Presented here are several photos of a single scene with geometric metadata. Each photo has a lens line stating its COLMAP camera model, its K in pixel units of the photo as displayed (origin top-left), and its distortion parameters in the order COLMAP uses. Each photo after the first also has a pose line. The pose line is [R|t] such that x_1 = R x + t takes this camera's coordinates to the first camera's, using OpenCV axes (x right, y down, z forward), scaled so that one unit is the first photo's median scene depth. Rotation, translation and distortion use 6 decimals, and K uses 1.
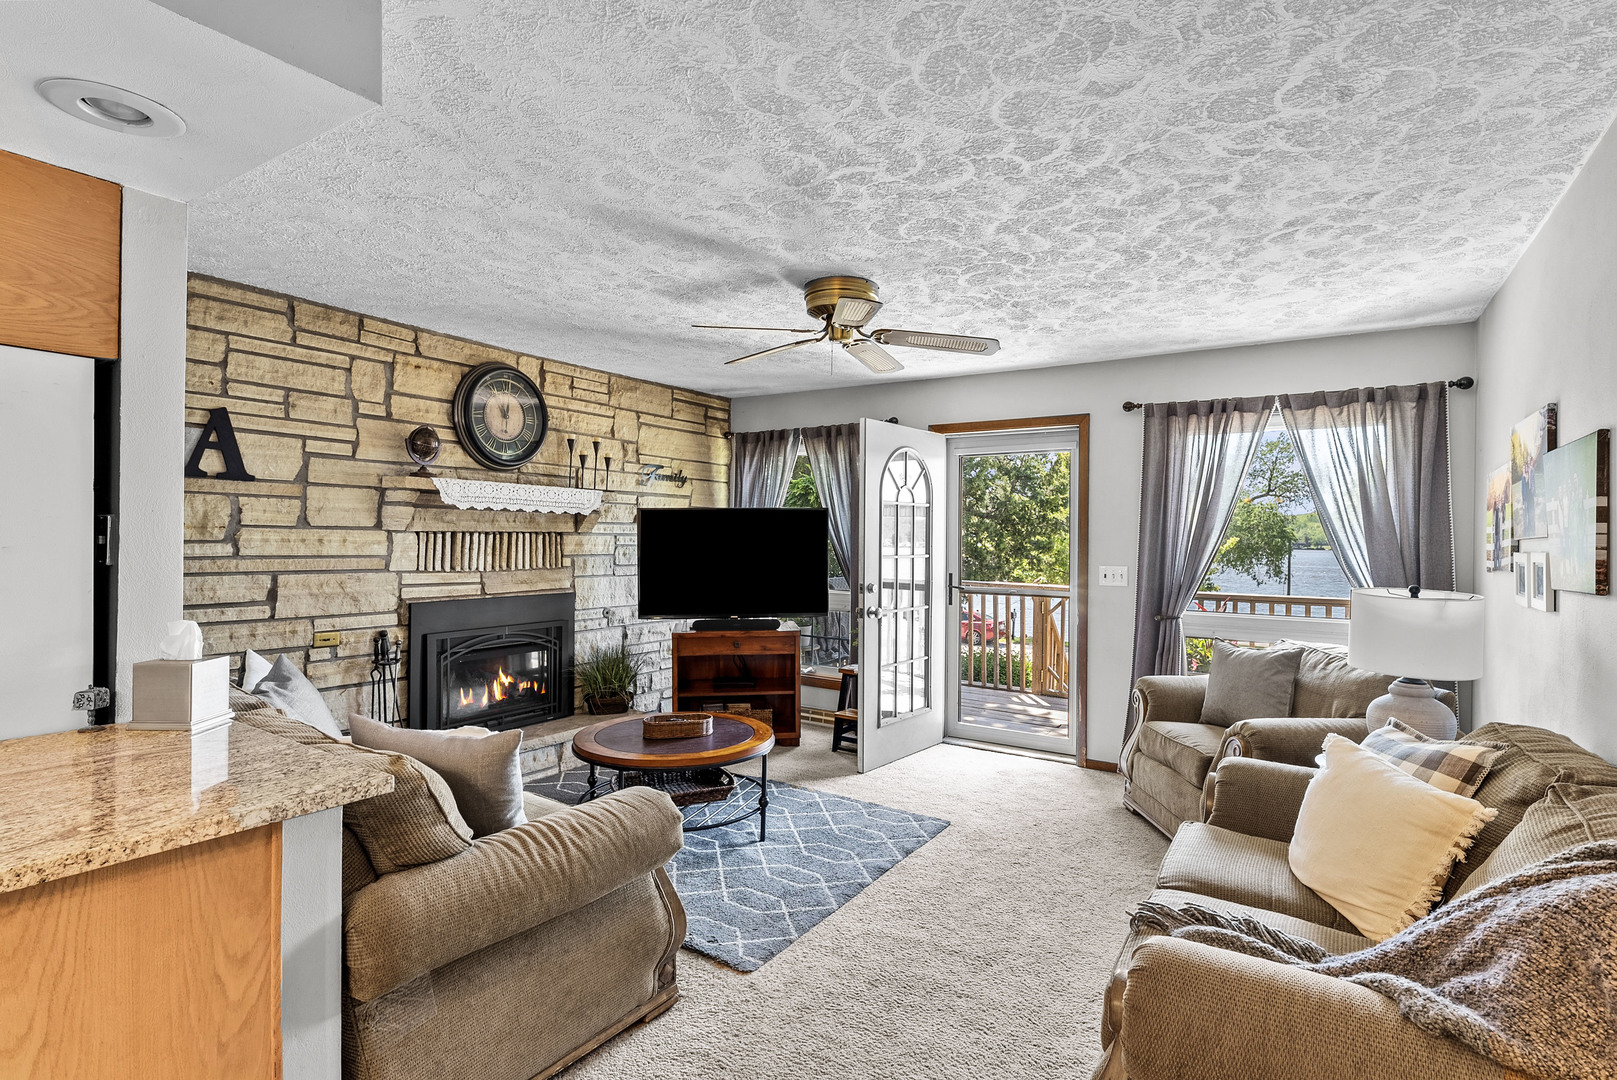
lens RADIAL K [[794.6, 0, 811.6], [0, 794.6, 543.6], [0, 0, 1]] dist [-0.001796, -0.000084]
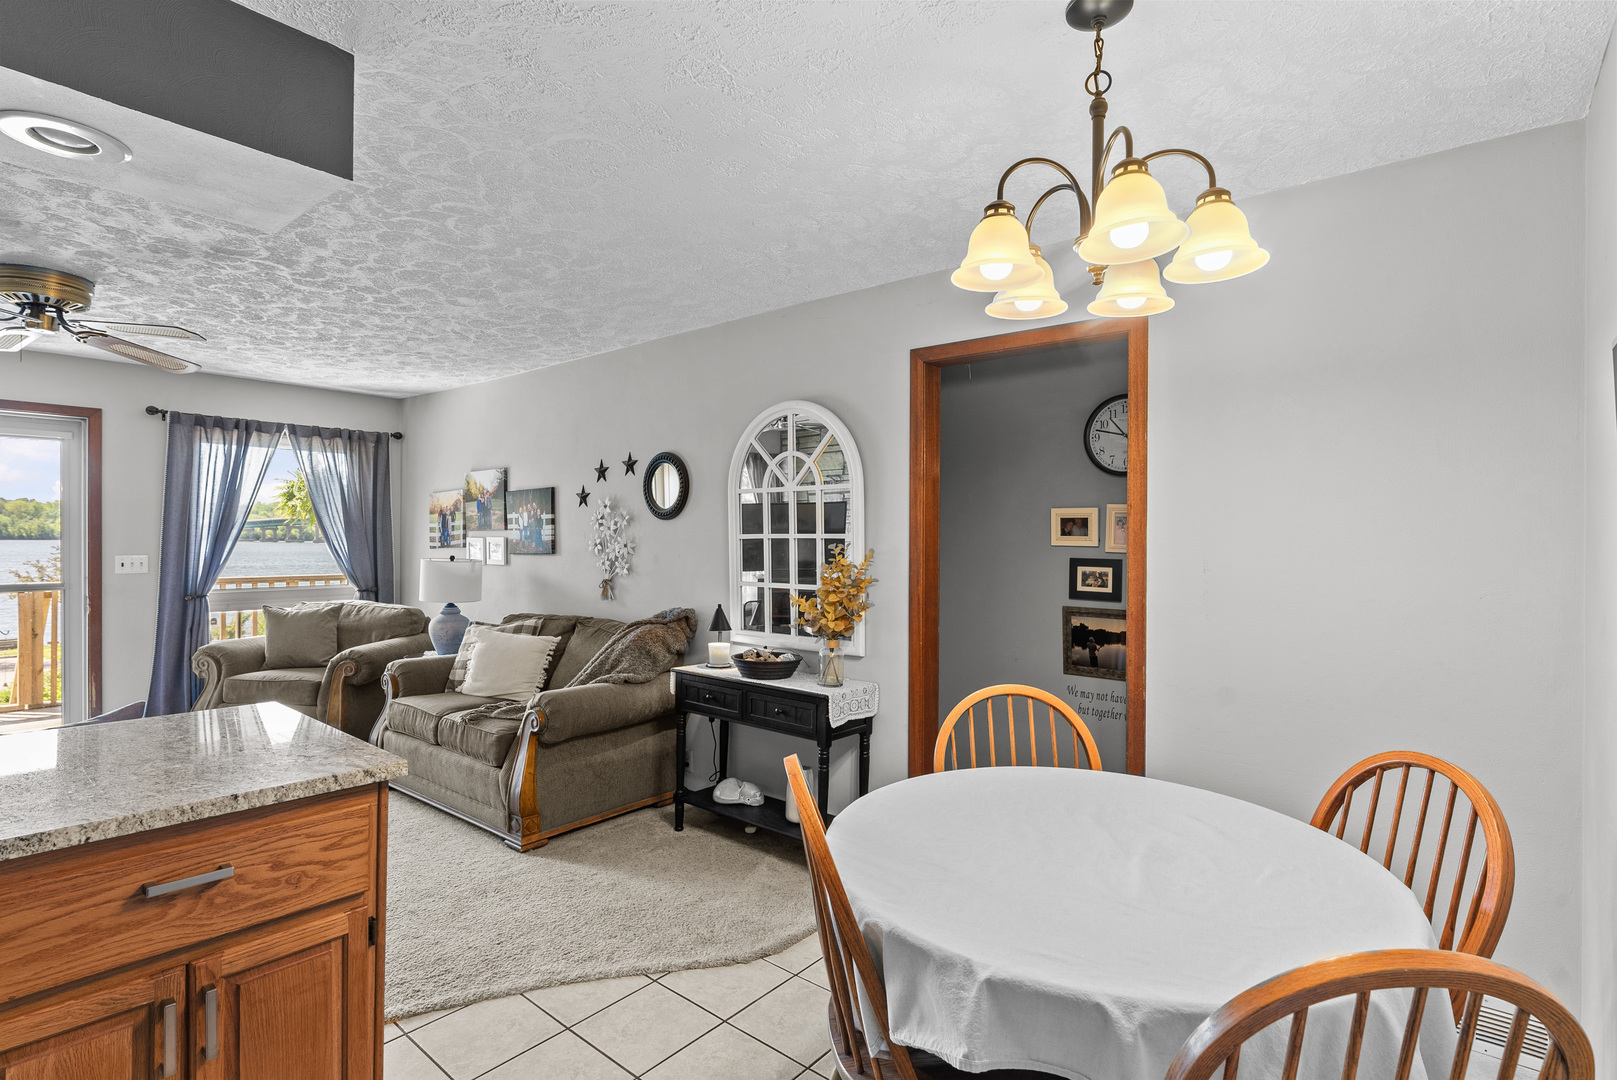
lens RADIAL K [[793.3, 0, 810.6], [0, 793.3, 537.5], [0, 0, 1]] dist [-0.001262, -0.000155]
pose [[0.118696, -0.011301, 0.992866, -0.775658], [0.002557, 0.999935, 0.011076, -0.006855], [-0.992927, 0.001224, 0.118718, -0.054661]]
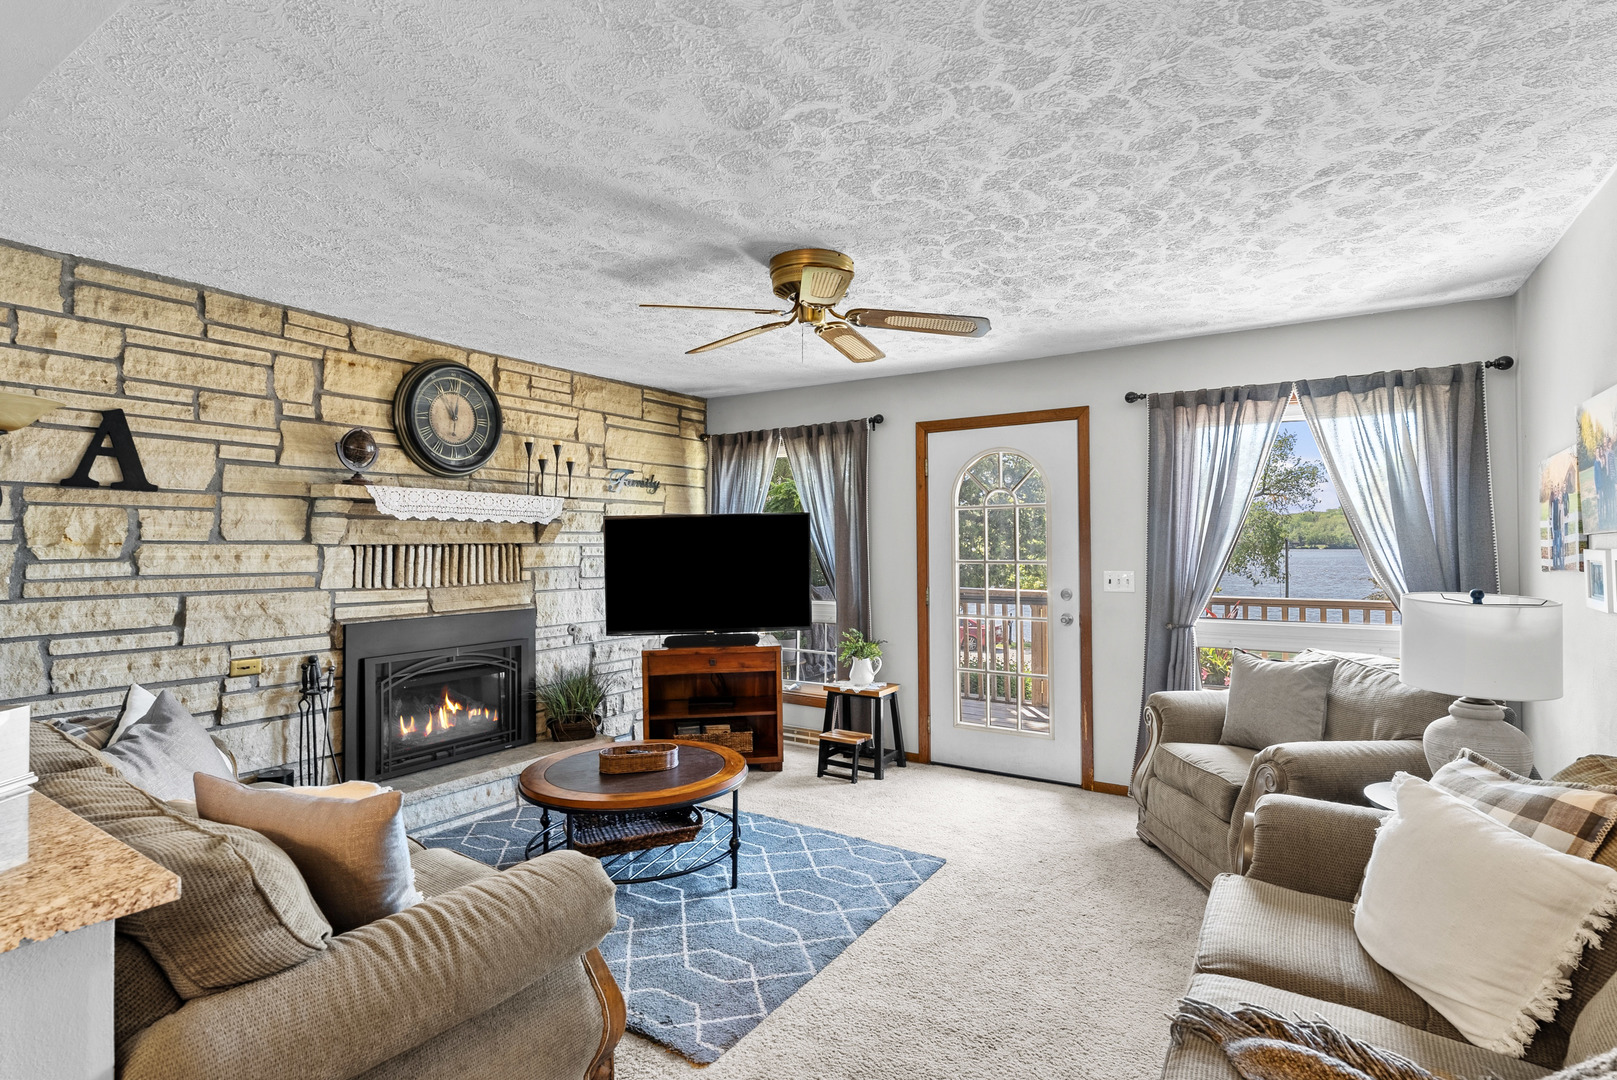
lens RADIAL K [[793.3, 0, 810.6], [0, 793.3, 537.5], [0, 0, 1]] dist [-0.001262, -0.000155]
pose [[0.999862, -0.015979, 0.004579, 0.025851], [0.016053, 0.999733, -0.016647, -0.000632], [-0.004312, 0.016719, 0.999851, 0.109251]]
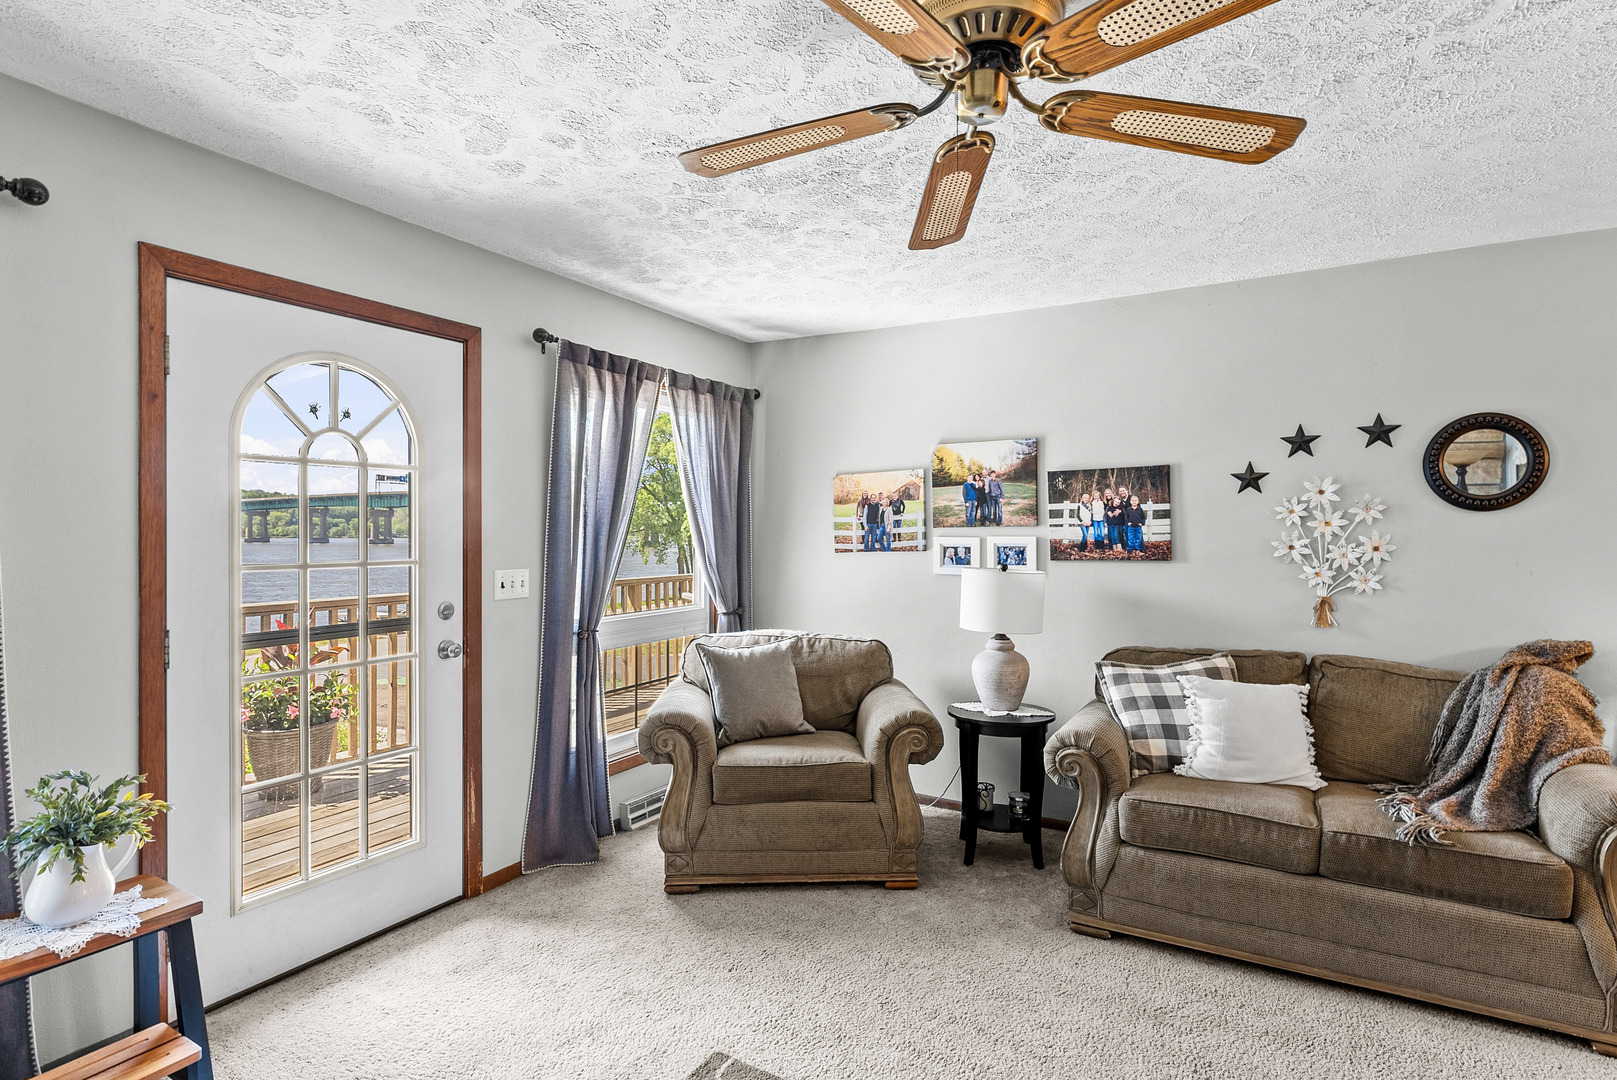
lens RADIAL K [[793.3, 0, 810.6], [0, 793.3, 537.5], [0, 0, 1]] dist [-0.001262, -0.000155]
pose [[-0.046565, -0.020300, 0.998709, -0.397290], [0.005164, 0.999775, 0.020562, -0.014334], [-0.998902, 0.006115, -0.046450, 1.051338]]
